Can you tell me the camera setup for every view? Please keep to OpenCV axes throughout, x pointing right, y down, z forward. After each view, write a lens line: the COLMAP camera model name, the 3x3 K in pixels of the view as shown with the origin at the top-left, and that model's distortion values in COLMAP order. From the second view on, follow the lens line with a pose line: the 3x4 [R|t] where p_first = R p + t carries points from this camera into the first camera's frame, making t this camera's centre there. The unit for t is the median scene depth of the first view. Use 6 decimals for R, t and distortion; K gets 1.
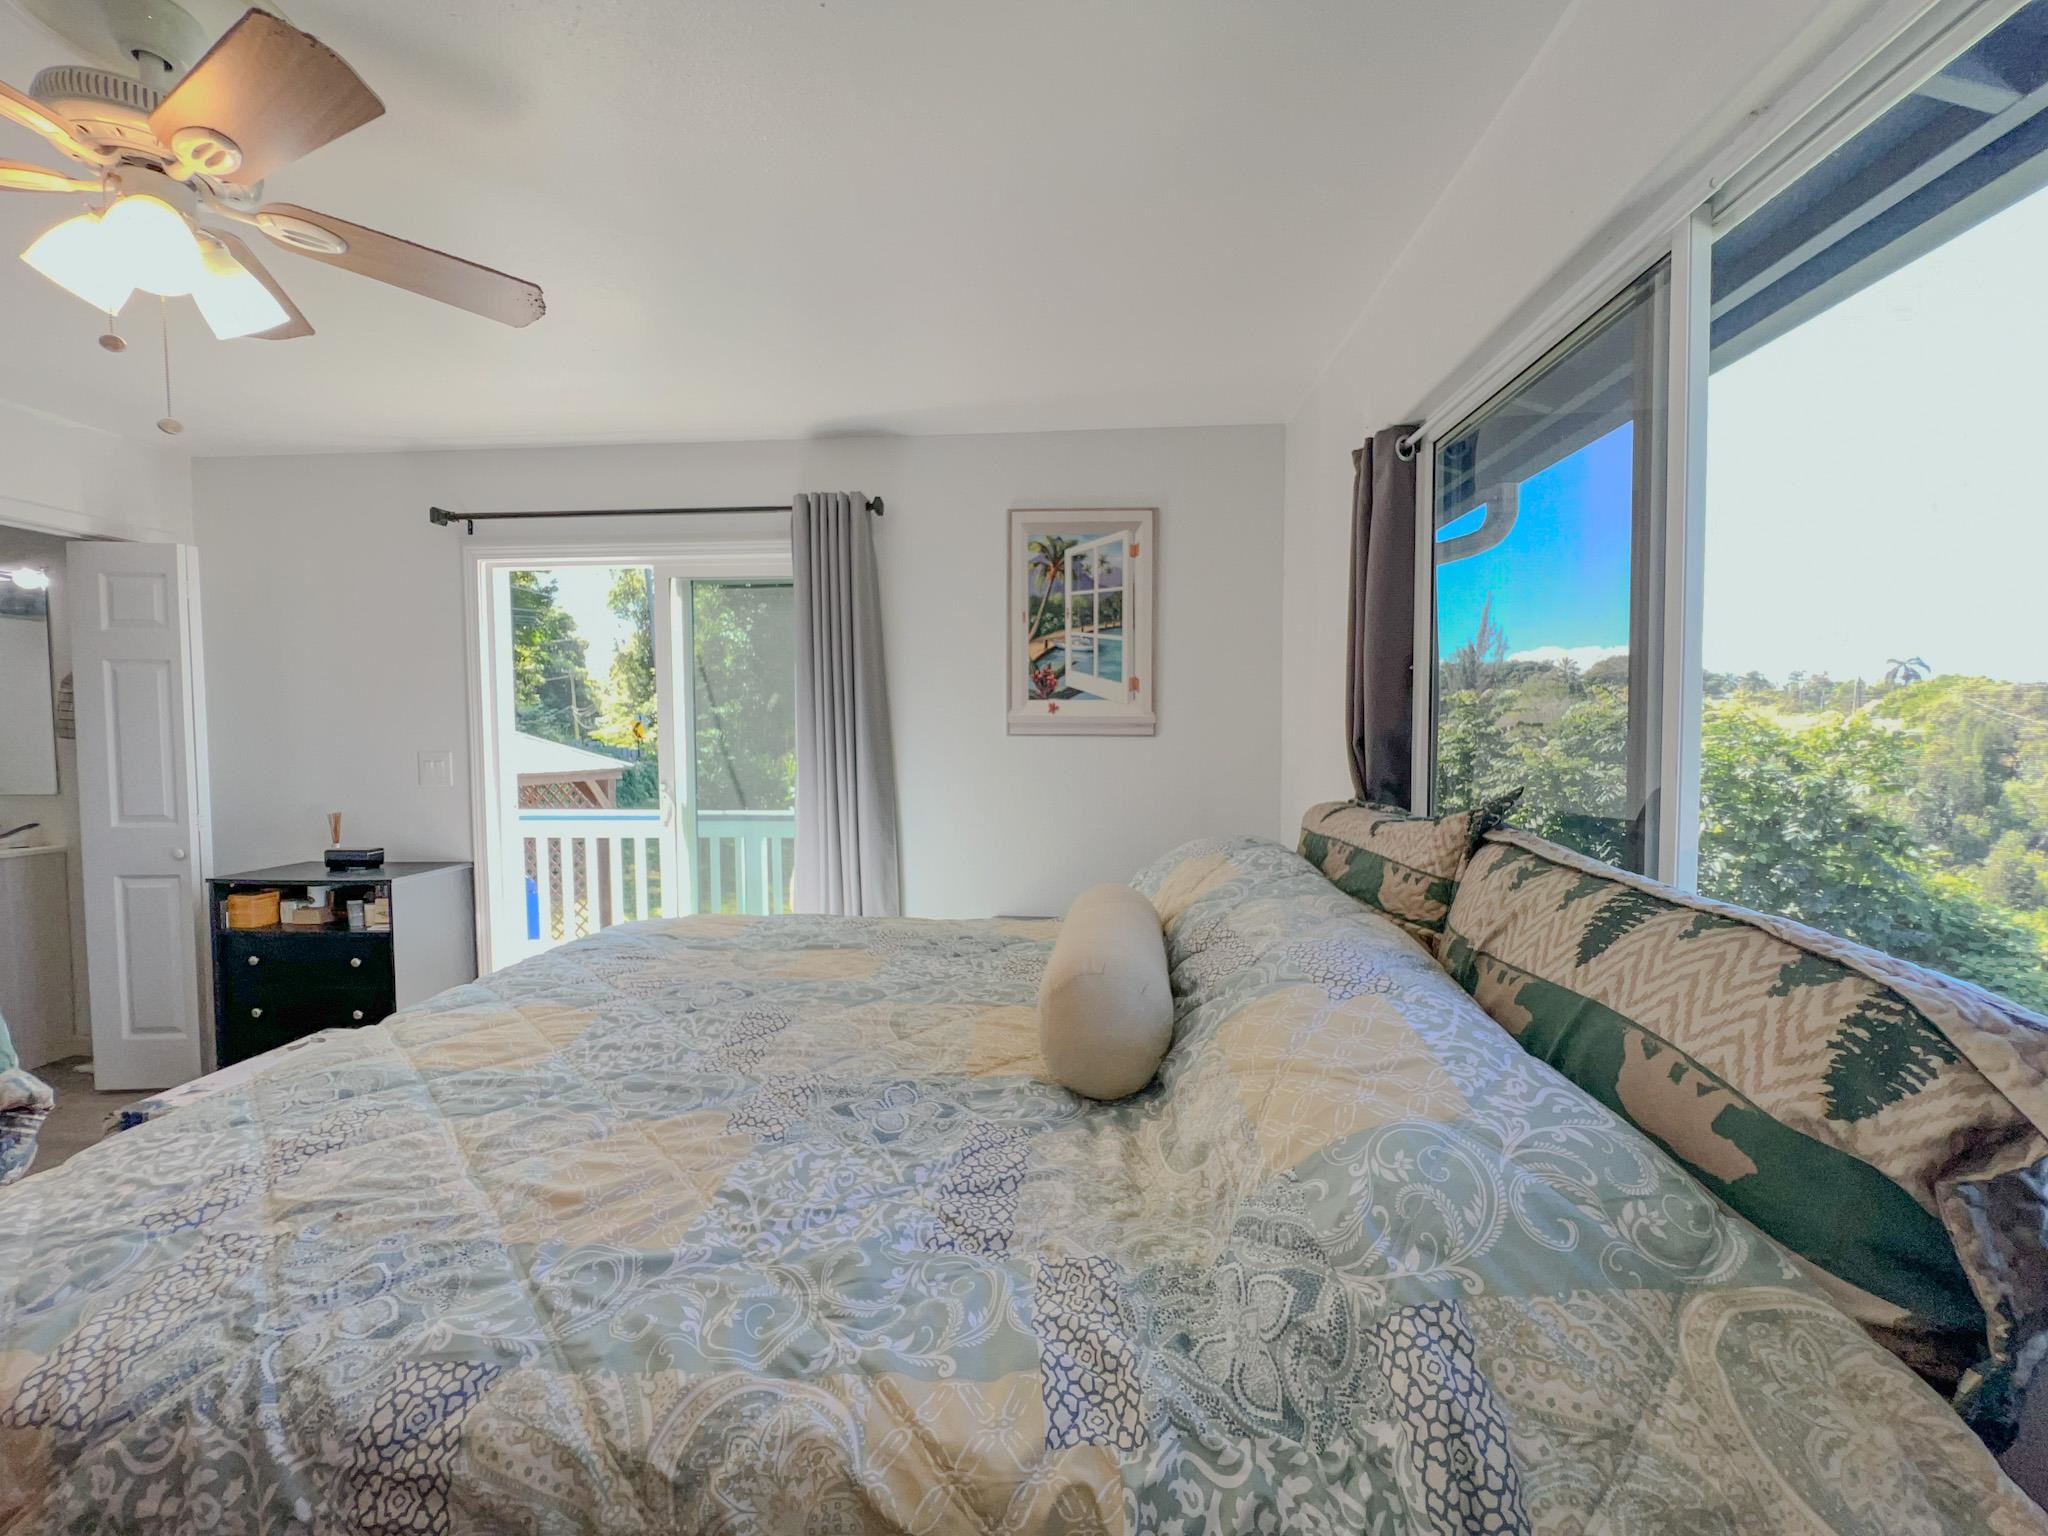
lens RADIAL K [[826.1, 0, 1021.3], [0, 826.1, 760.8], [0, 0, 1]] dist [-0.001126, 0.000074]
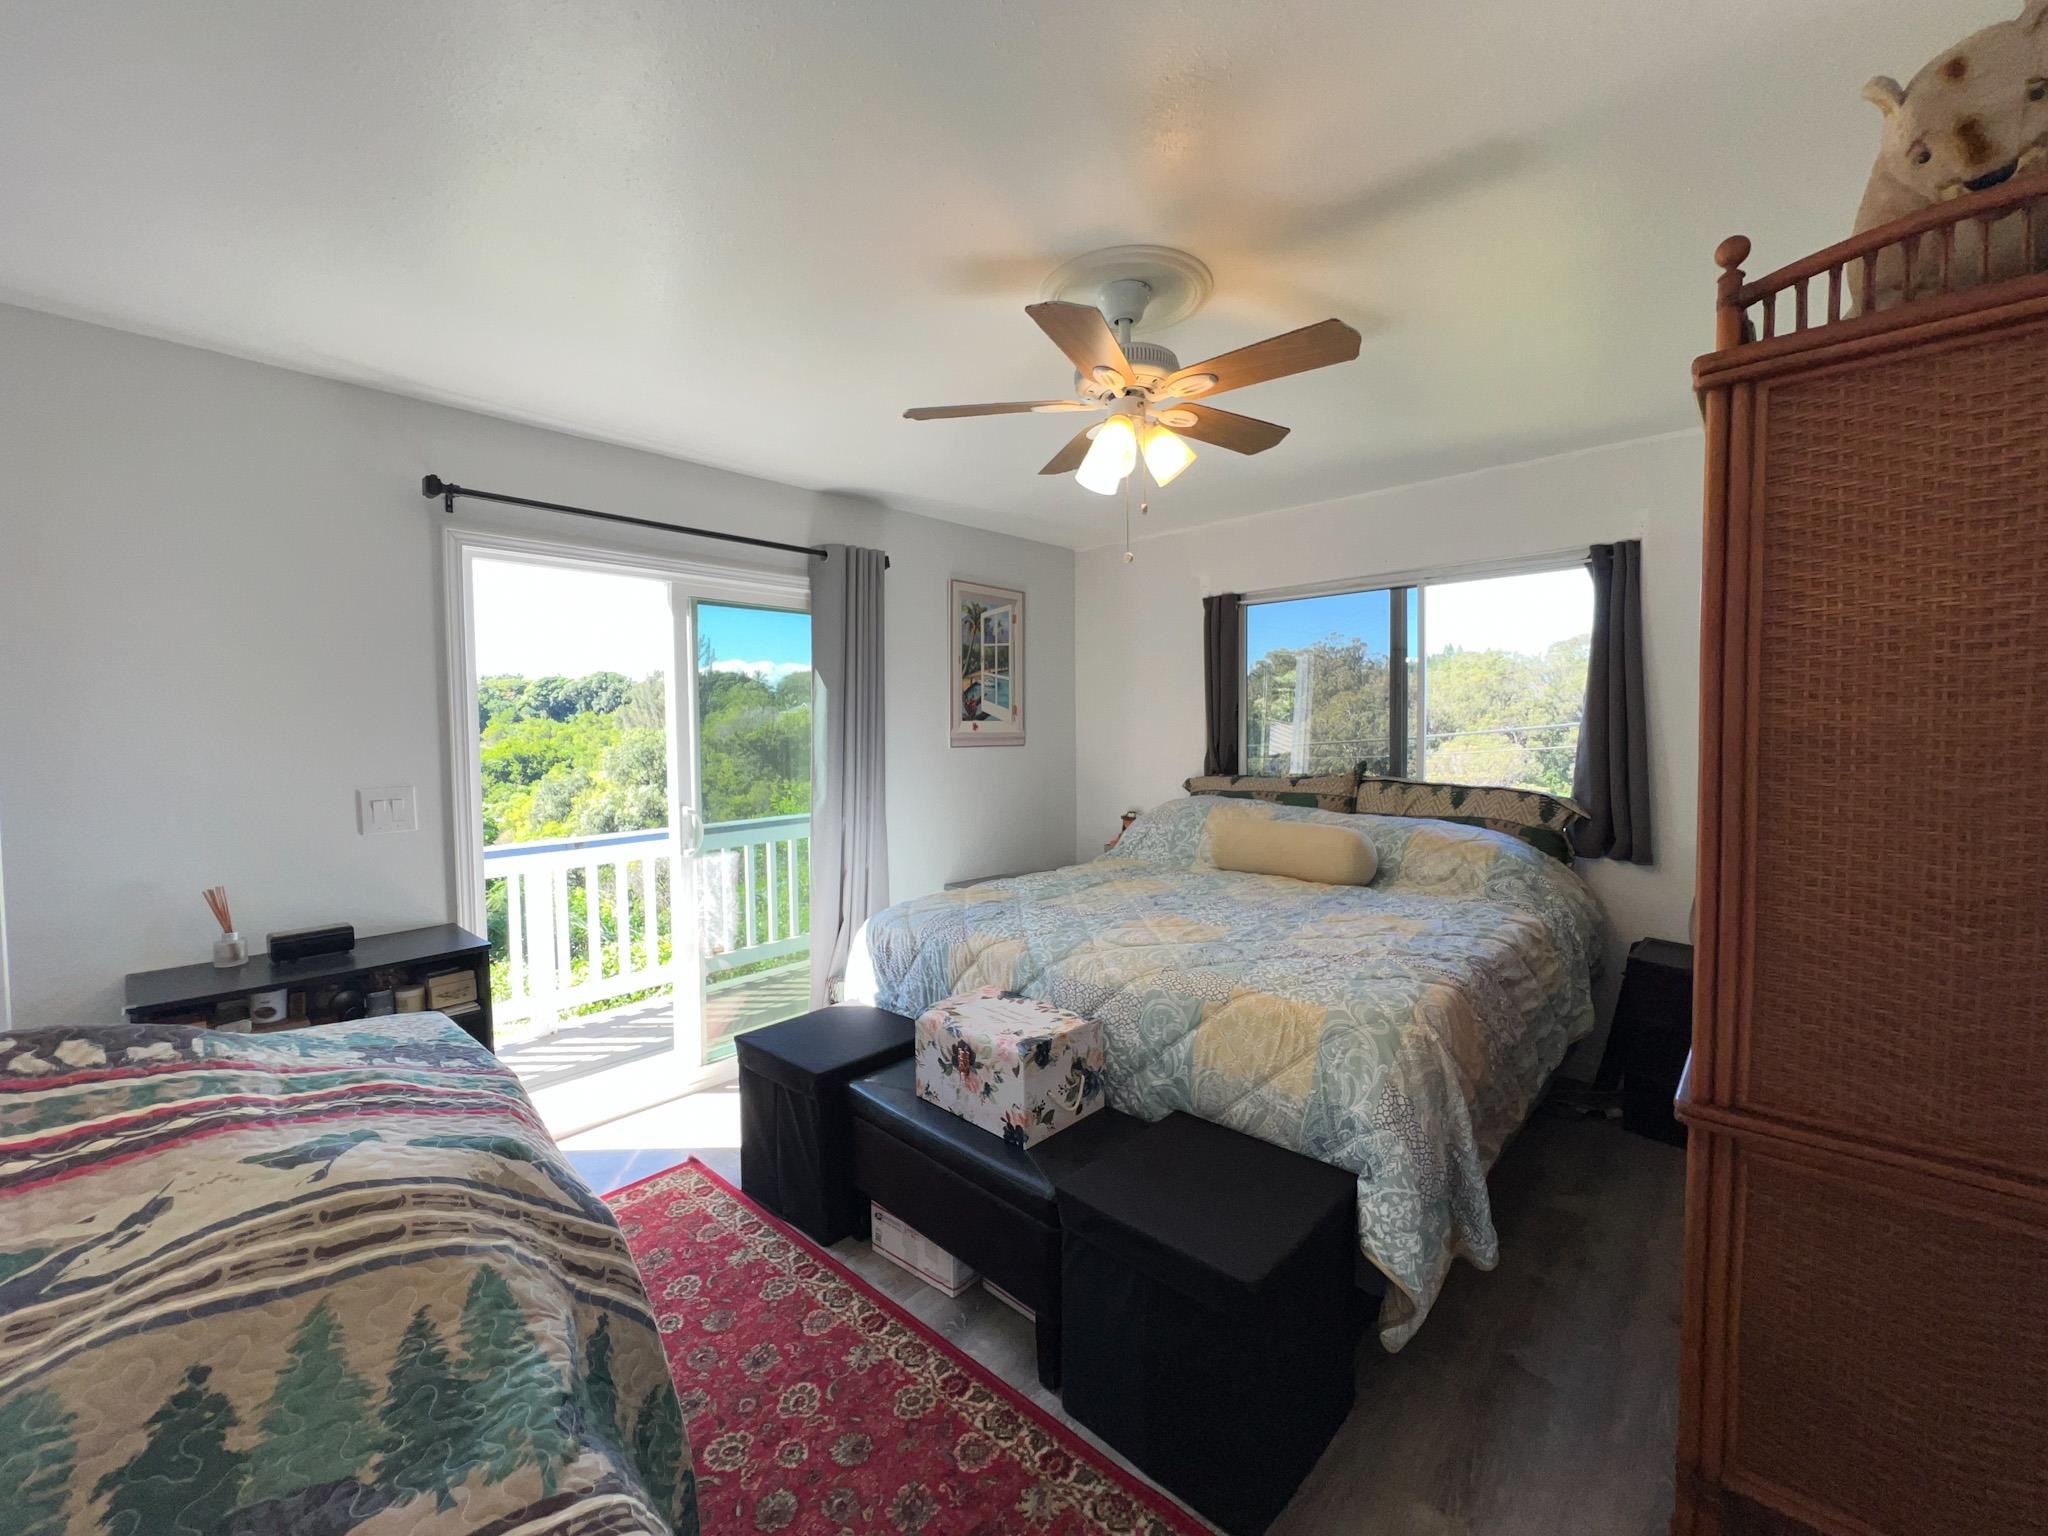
lens RADIAL K [[826.1, 0, 1028.7], [0, 826.1, 769.3], [0, 0, 1]] dist [-0.001126, 0.000074]
pose [[0.616656, -0.046513, 0.785858, -1.000875], [0.043711, 0.998736, 0.024814, -0.022879], [-0.786019, 0.019049, 0.617909, 0.075208]]
